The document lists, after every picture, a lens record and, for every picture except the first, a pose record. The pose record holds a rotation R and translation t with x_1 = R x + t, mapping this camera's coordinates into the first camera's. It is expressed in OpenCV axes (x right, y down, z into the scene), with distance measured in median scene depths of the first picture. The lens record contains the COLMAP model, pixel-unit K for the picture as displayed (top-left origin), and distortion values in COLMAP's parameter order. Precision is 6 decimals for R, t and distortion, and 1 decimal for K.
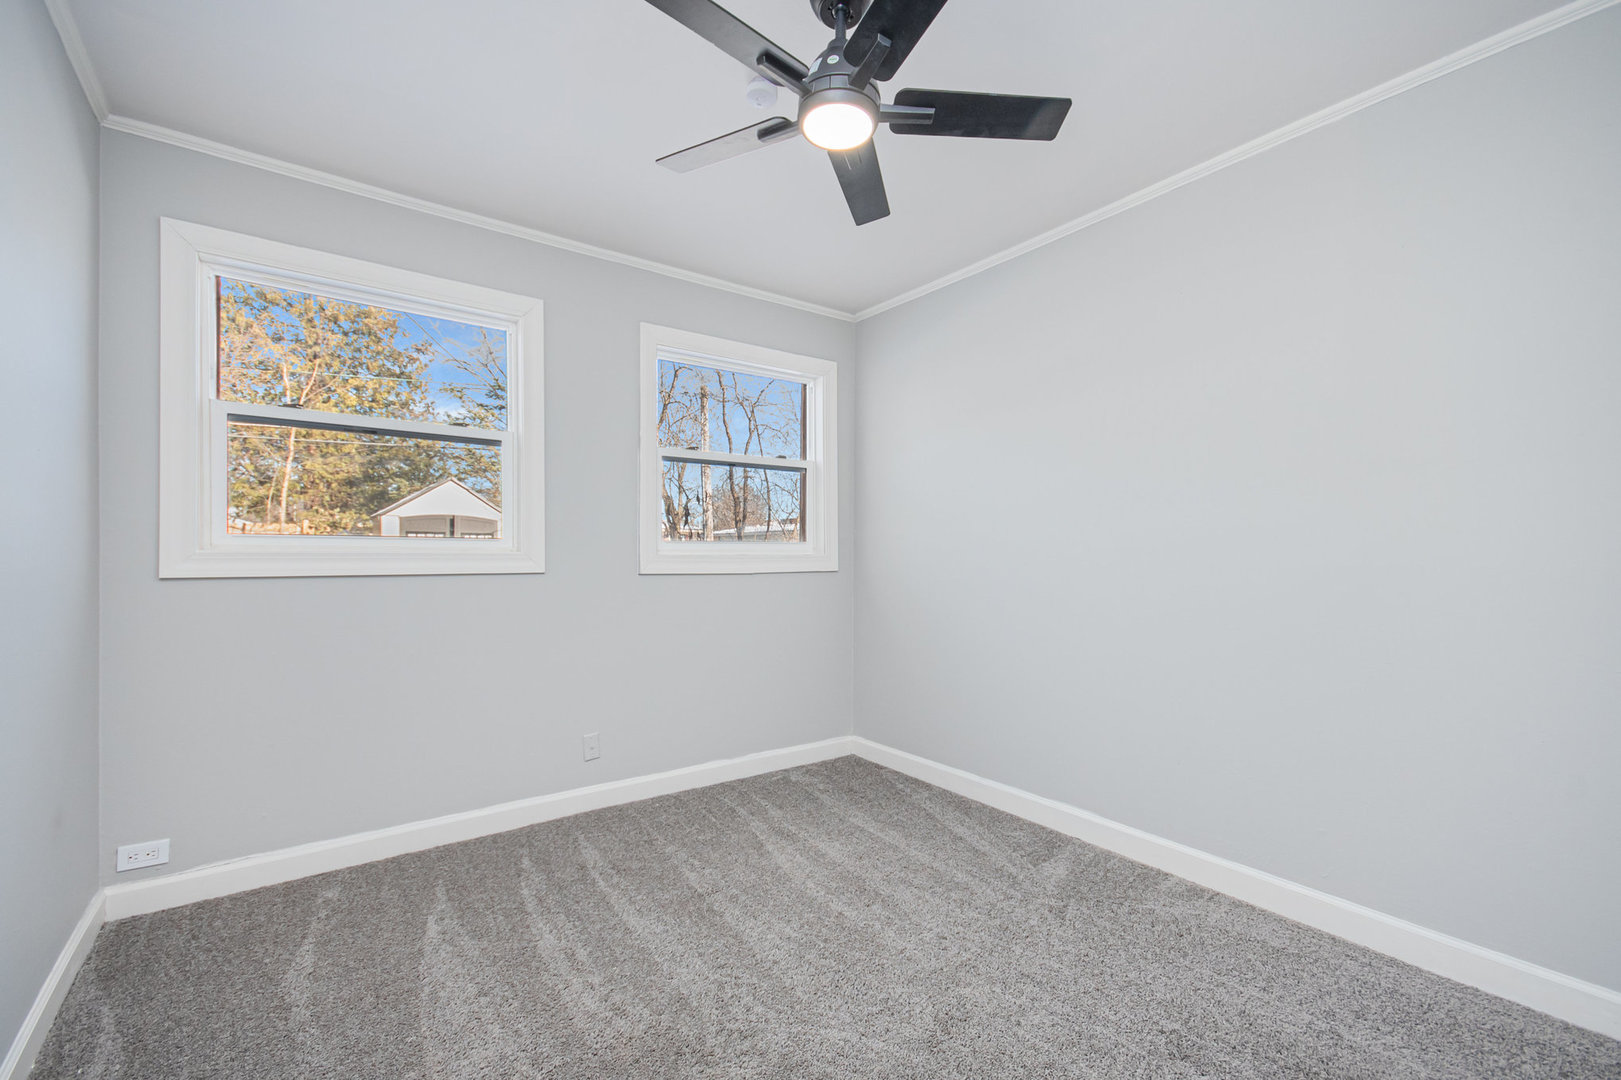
lens RADIAL K [[717.4, 0, 814.5], [0, 717.4, 551.1], [0, 0, 1]] dist [-0.000937, -0.000406]
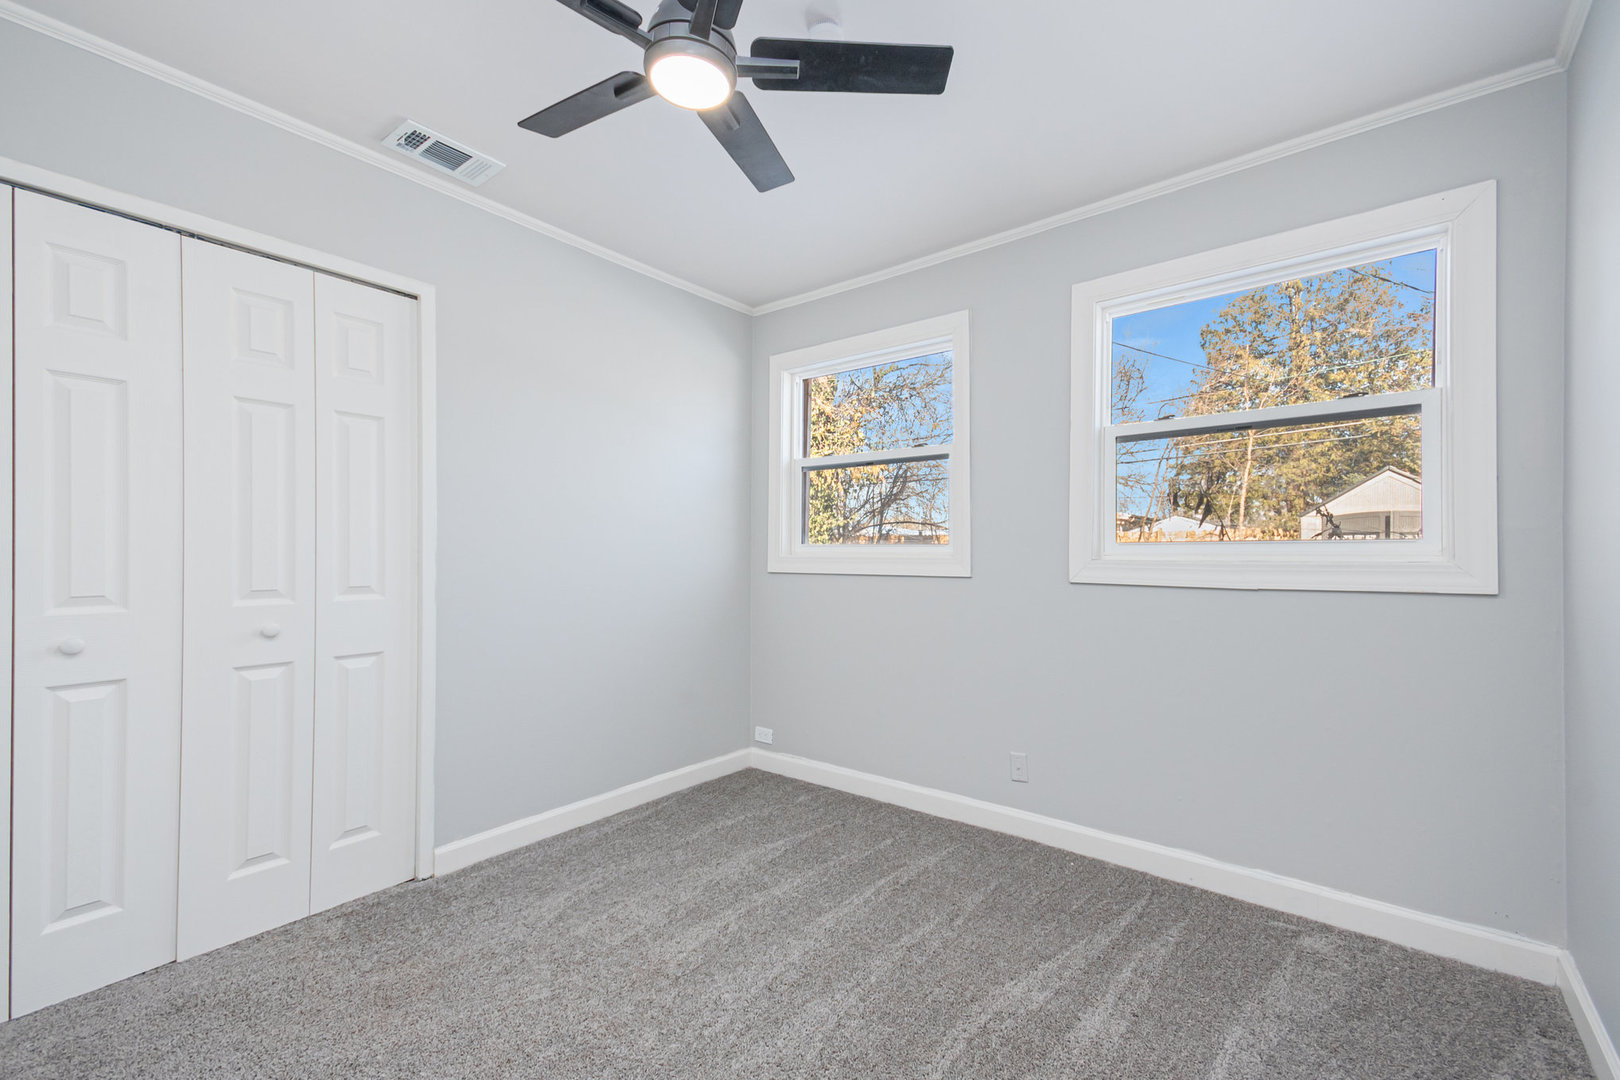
lens RADIAL K [[716.9, 0, 814.0], [0, 716.9, 551.1], [0, 0, 1]] dist [-0.000937, -0.000406]
pose [[0.202121, -0.006422, -0.979339, 0.501879], [0.001648, 0.999979, -0.006218, -0.001289], [0.979359, -0.000357, 0.202128, 0.513584]]
